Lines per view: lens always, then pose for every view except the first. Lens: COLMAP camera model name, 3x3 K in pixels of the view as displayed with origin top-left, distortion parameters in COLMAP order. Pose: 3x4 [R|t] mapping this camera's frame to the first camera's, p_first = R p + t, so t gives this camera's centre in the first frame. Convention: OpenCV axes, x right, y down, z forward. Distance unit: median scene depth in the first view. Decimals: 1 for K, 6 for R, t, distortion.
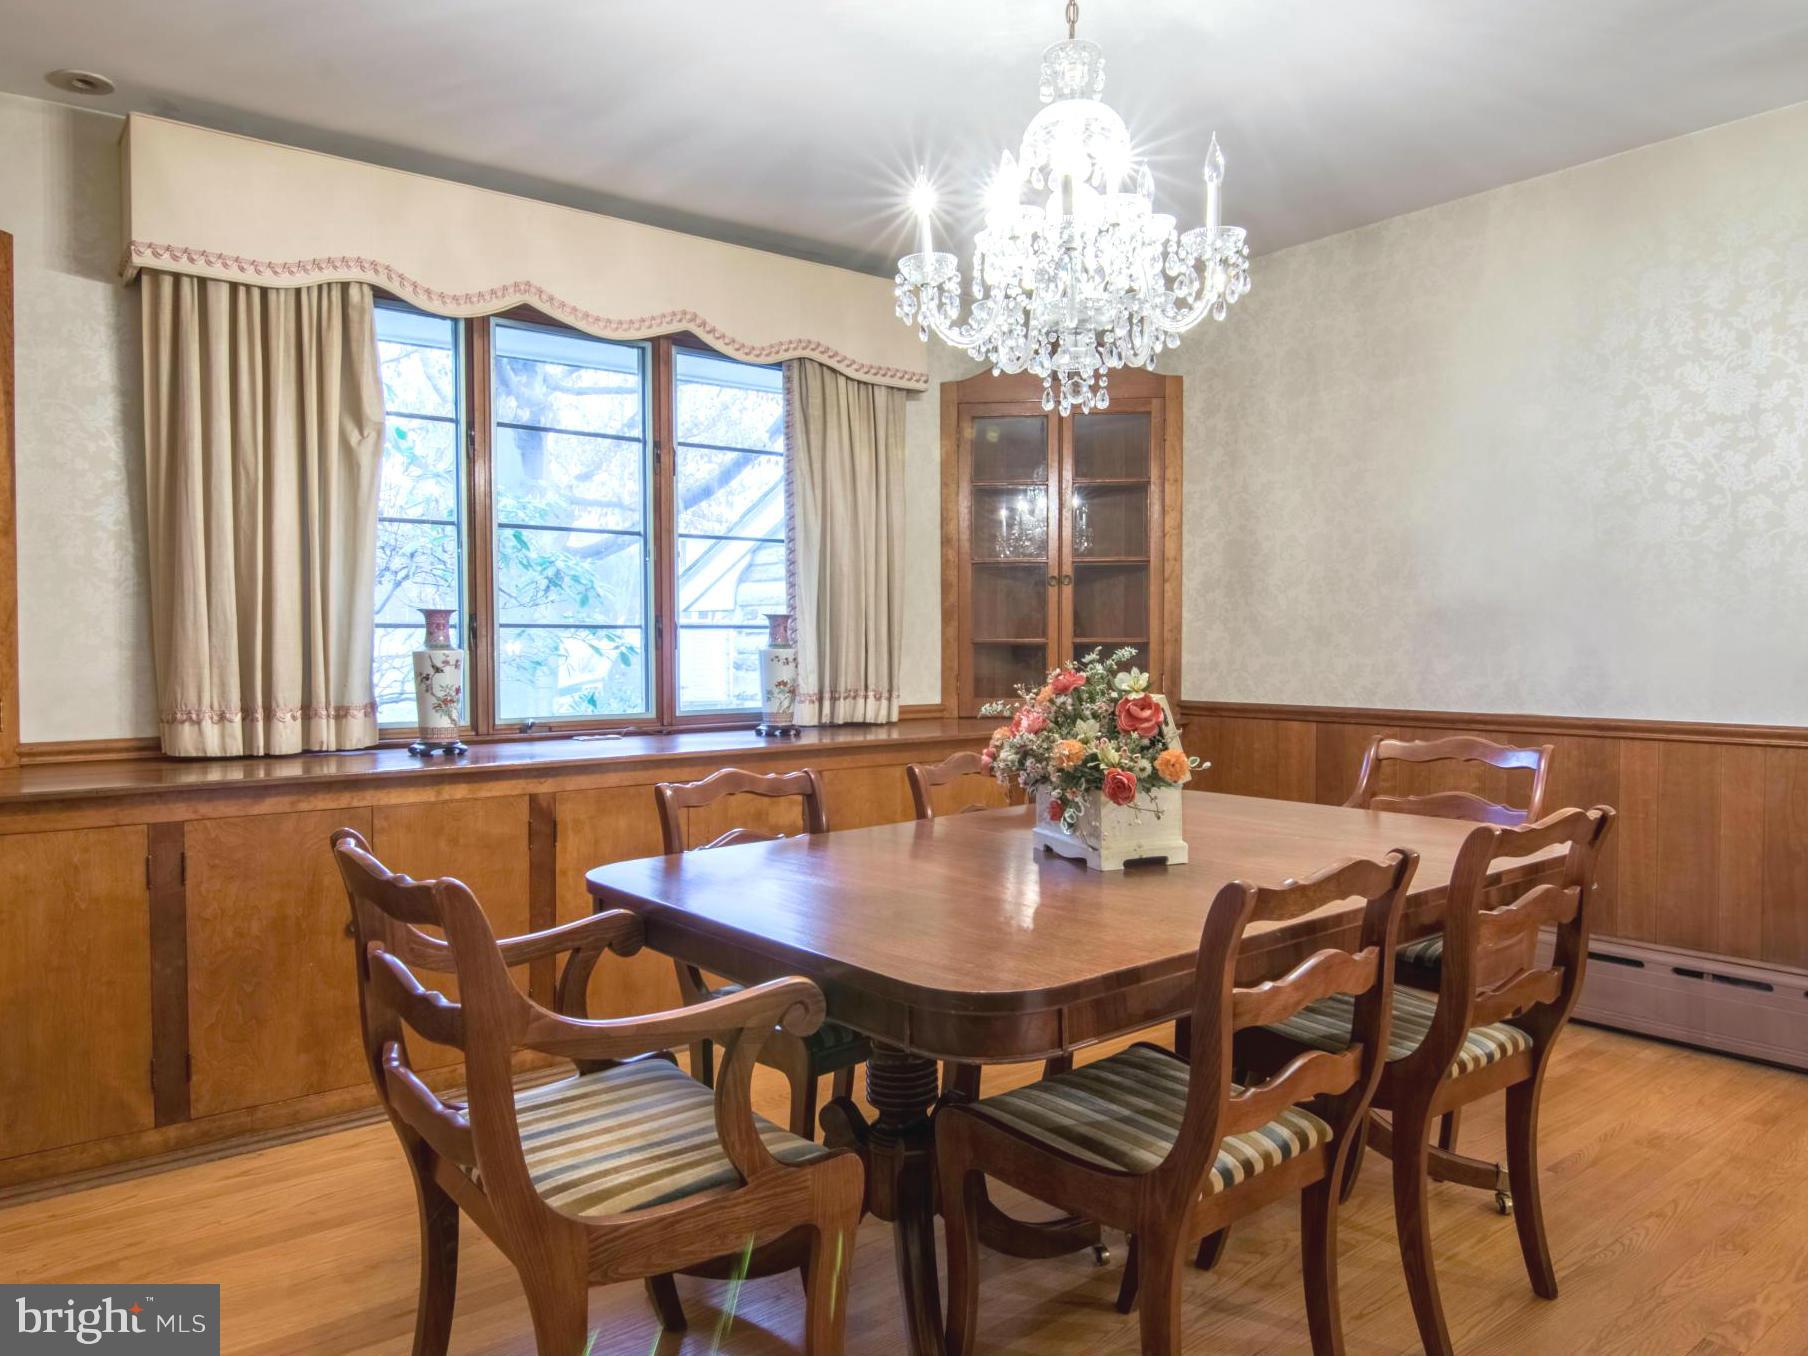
lens RADIAL K [[1217.2, 0, 905.6], [0, 1217.2, 691.3], [0, 0, 1]] dist [0.001487, -0.014583]
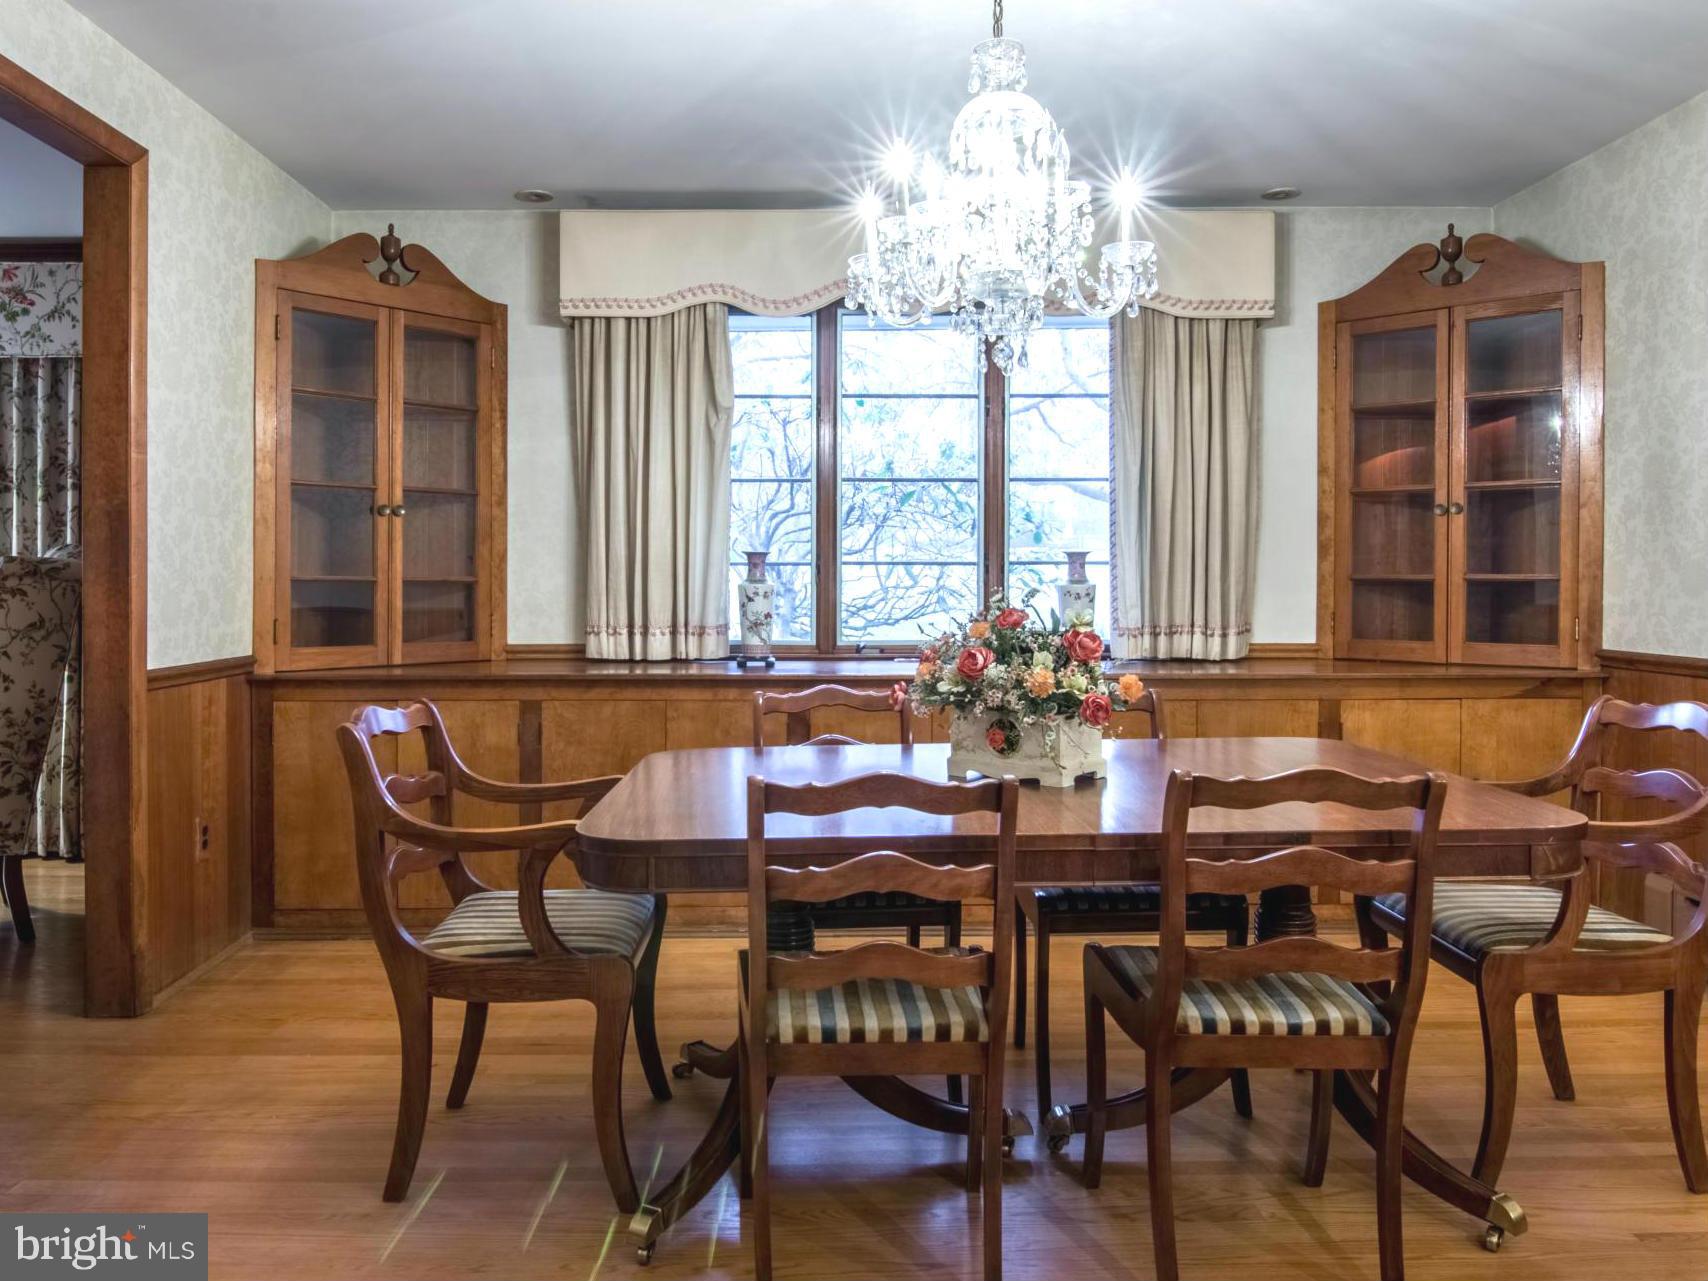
lens RADIAL K [[1245.6, 0, 852.4], [0, 1245.6, 621.1], [0, 0, 1]] dist [-0.006748, -0.014147]
pose [[0.803893, 0.024361, -0.594274, 0.459705], [-0.025491, 0.999654, 0.006497, -0.005839], [0.594227, 0.009926, 0.804236, 0.015236]]
